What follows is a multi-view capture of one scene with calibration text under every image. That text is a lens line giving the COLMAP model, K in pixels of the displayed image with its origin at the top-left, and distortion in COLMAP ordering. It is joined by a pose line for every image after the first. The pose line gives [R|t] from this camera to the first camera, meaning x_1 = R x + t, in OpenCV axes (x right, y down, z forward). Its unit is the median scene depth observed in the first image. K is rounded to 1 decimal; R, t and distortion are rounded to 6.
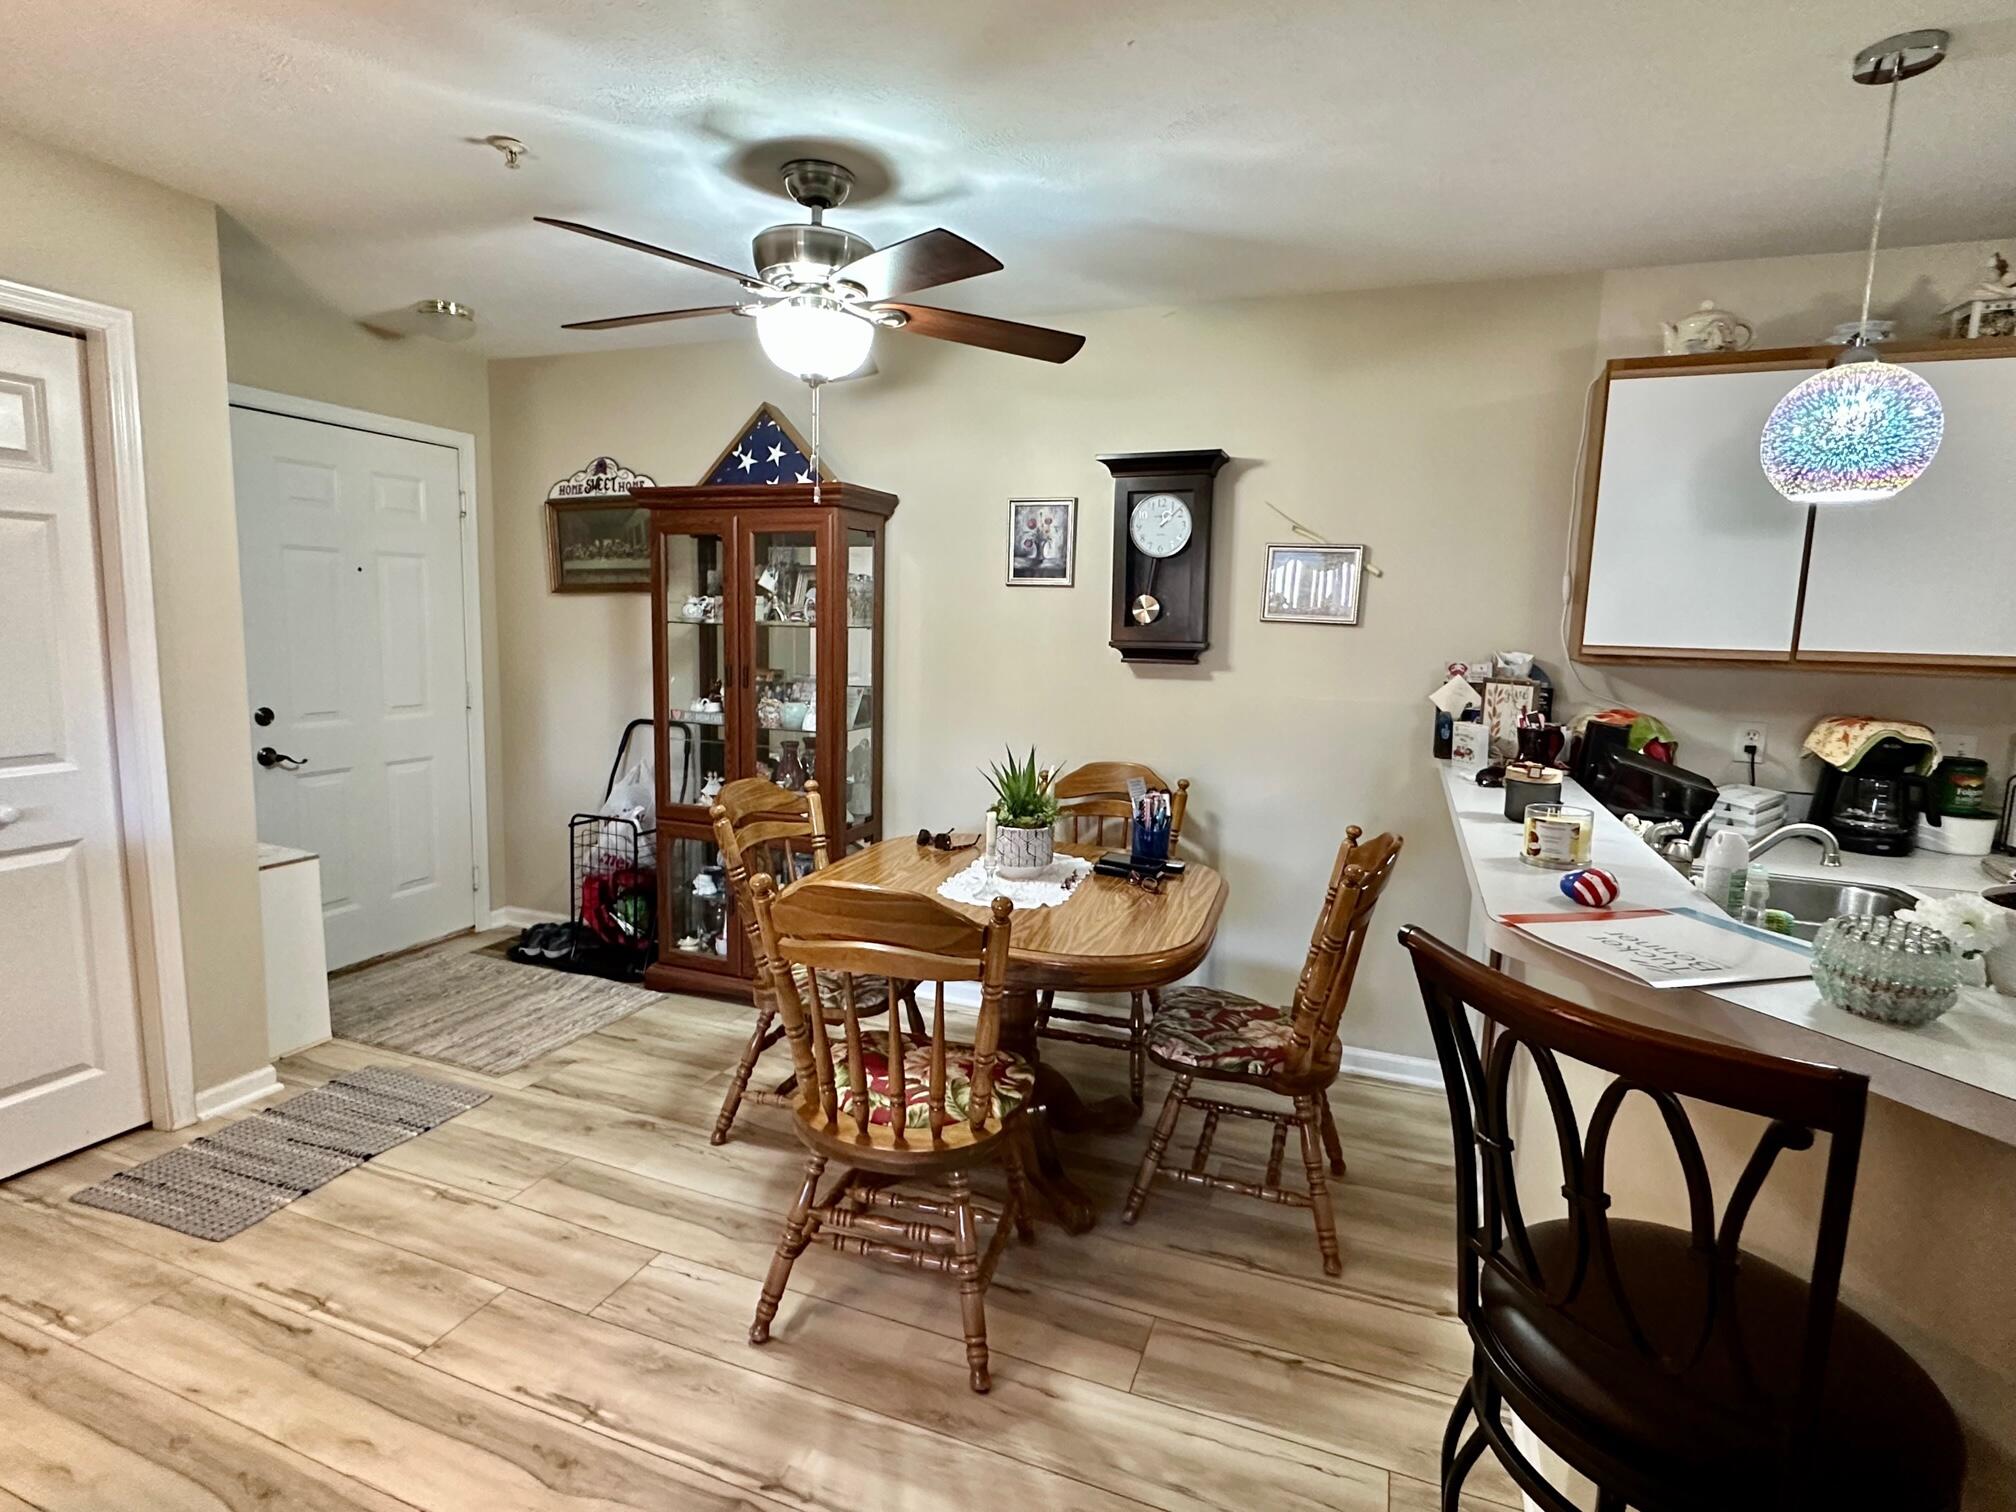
lens RADIAL K [[1027.8, 0, 1008.0], [0, 1027.8, 756.0], [0, 0, 1]] dist [0.000322, -0.000221]
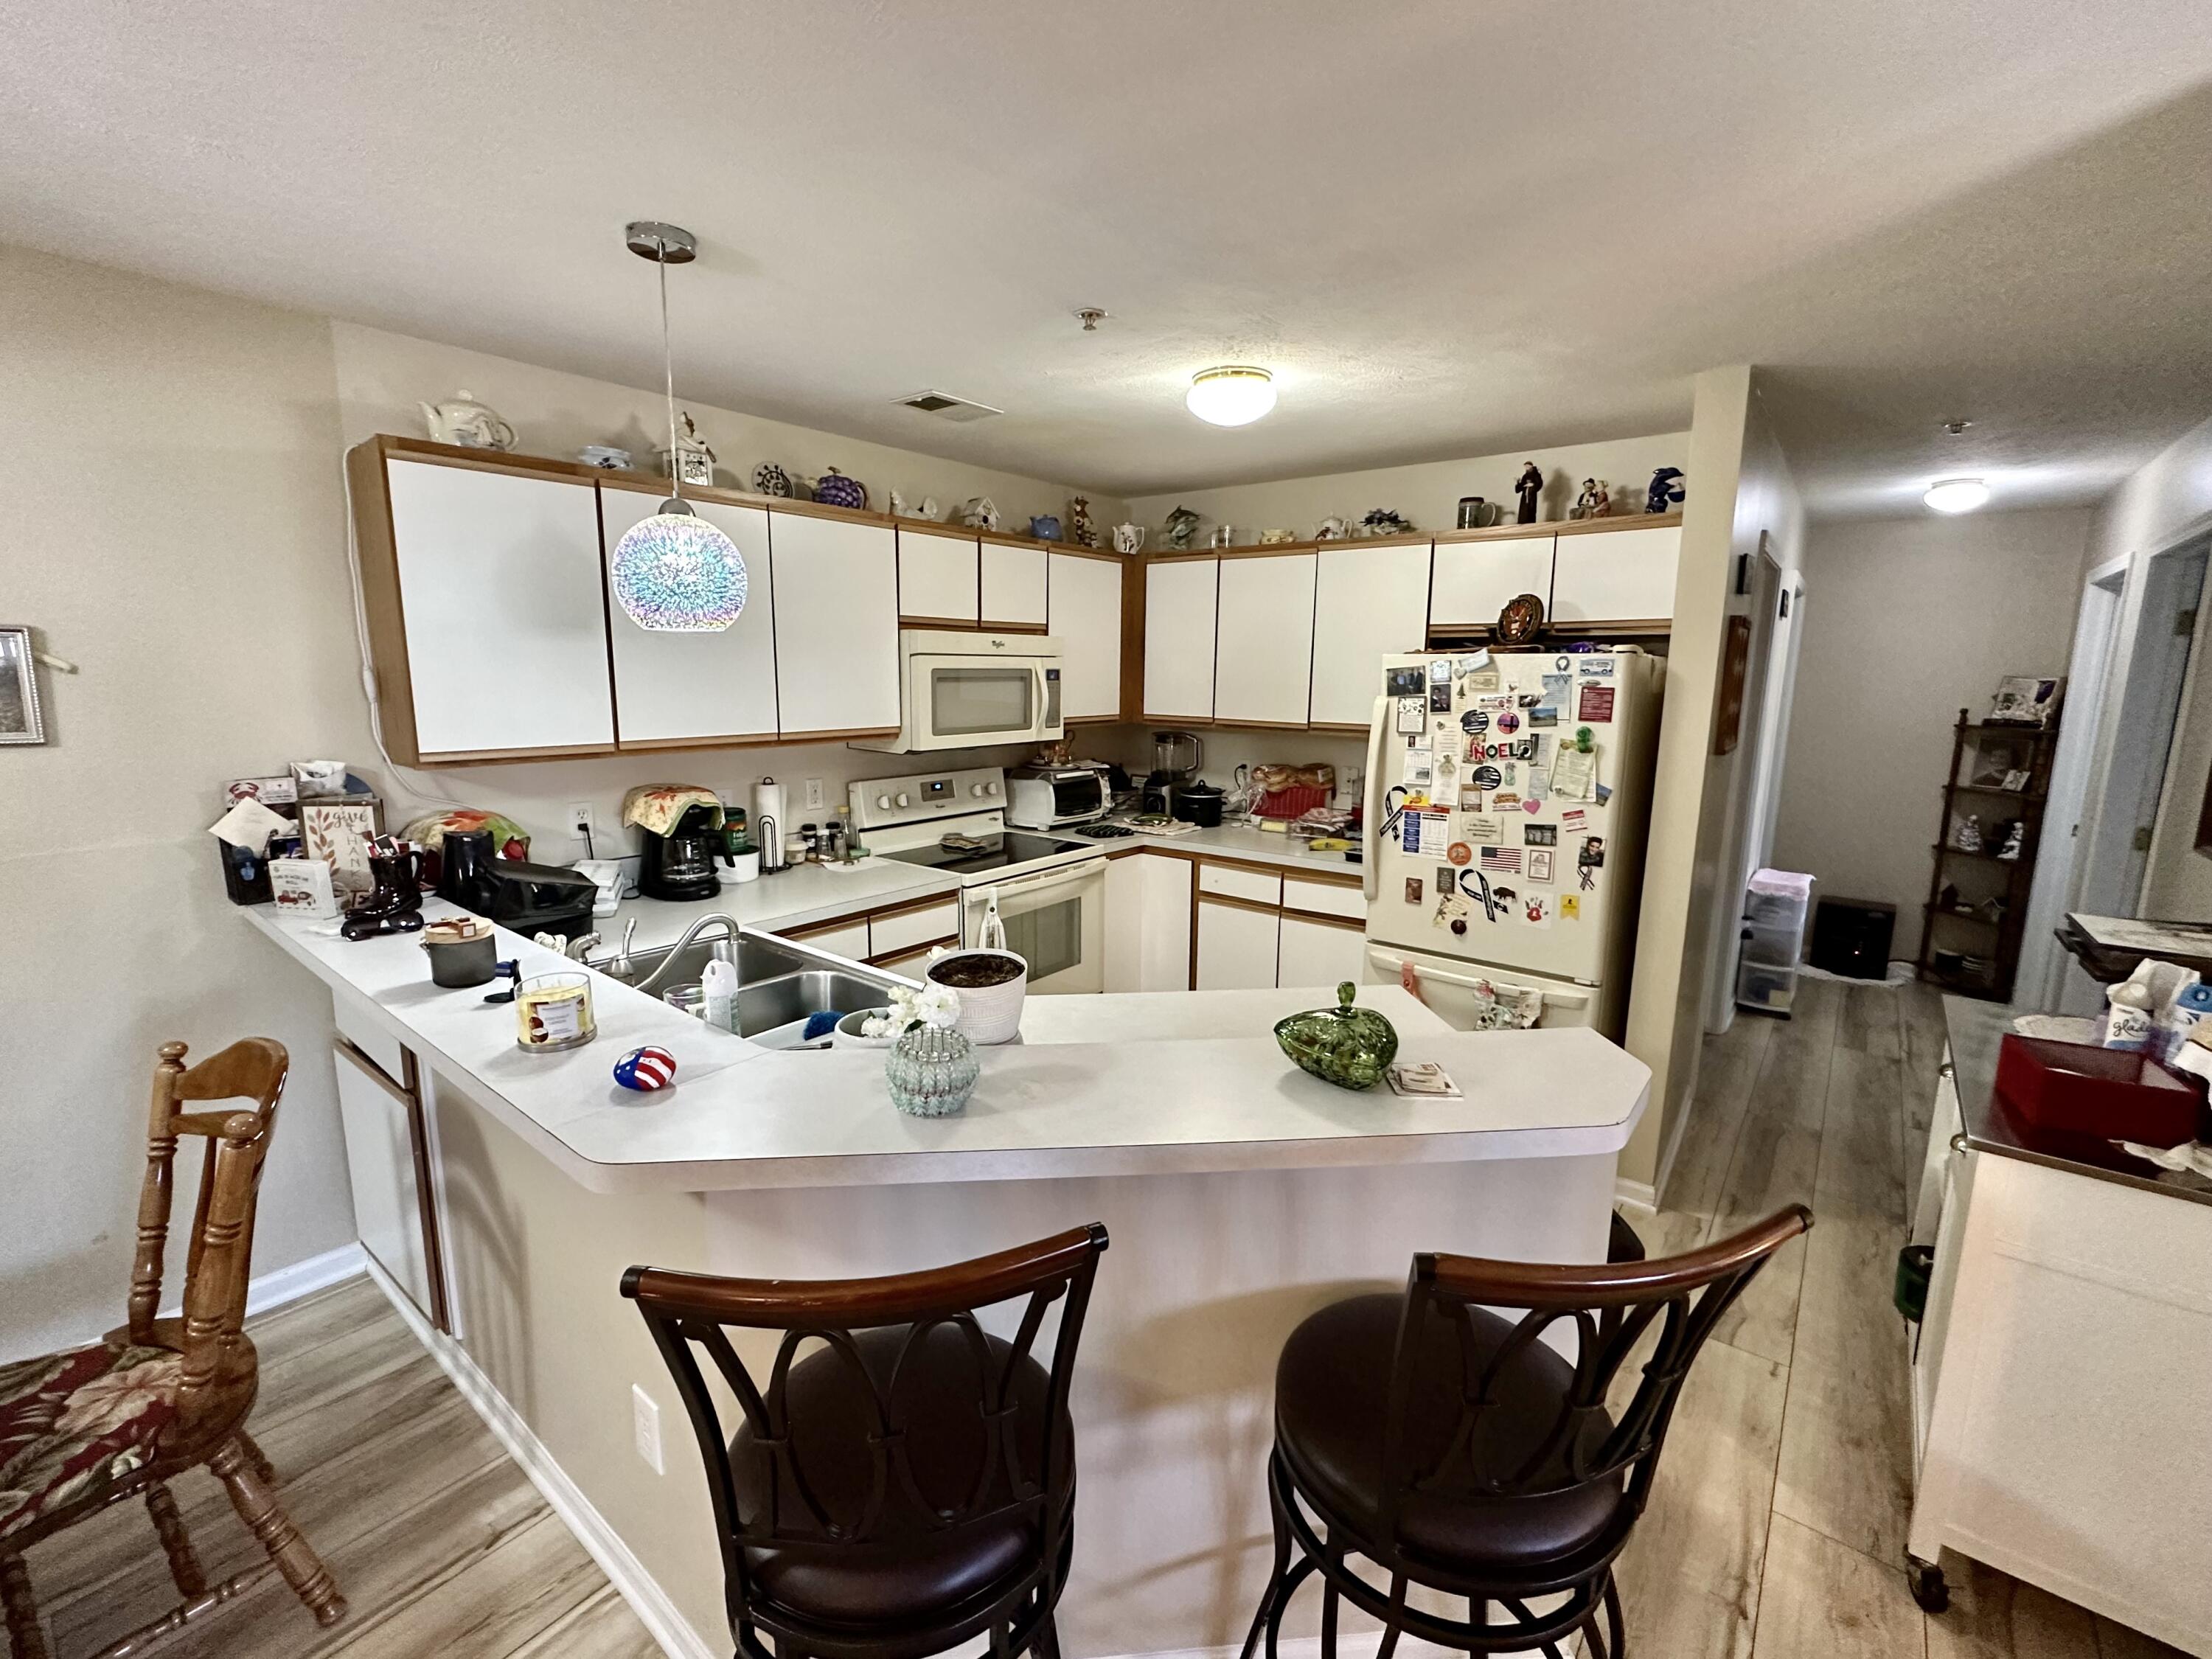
lens RADIAL K [[948.1, 0, 1106.0], [0, 948.1, 829.5], [0, 0, 1]] dist [-0.001102, -0.000003]
pose [[0.307577, -0.186698, 0.933027, -0.051101], [0.122453, 0.980175, 0.155765, -0.103444], [-0.943611, 0.066342, 0.324341, 0.167883]]
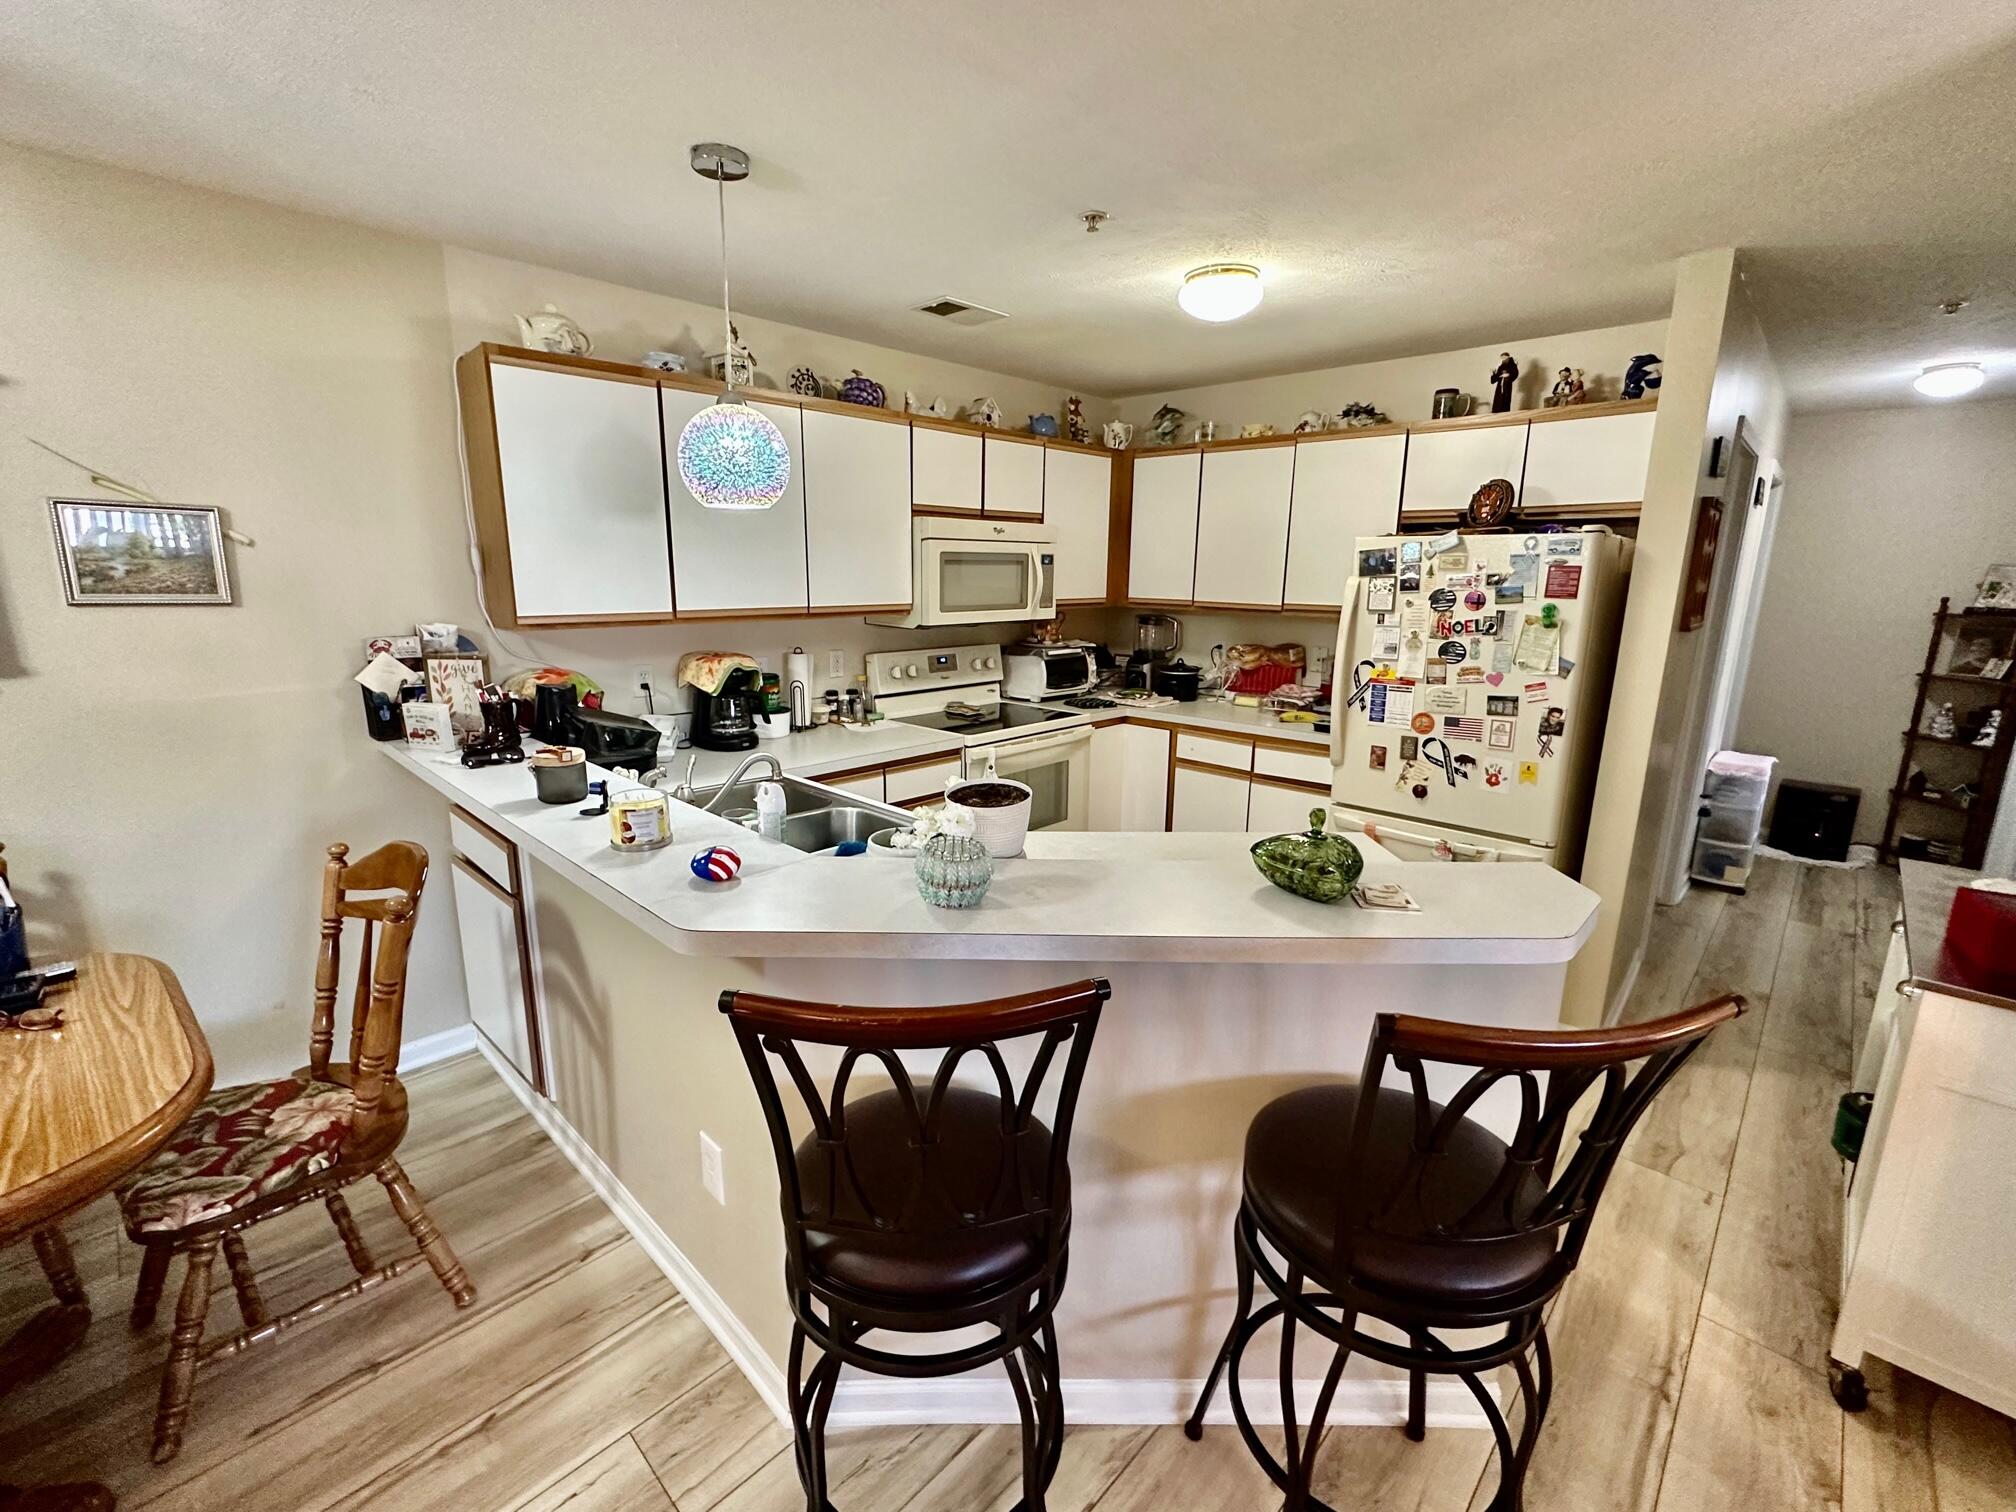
lens RADIAL K [[864.2, 0, 1008.0], [0, 864.2, 756.0], [0, 0, 1]] dist [-0.000947, 0.000208]
pose [[0.392050, -0.220611, 0.893100, -0.085341], [0.120003, 0.974789, 0.188110, -0.078132], [-0.912083, 0.033426, 0.408640, 0.173183]]
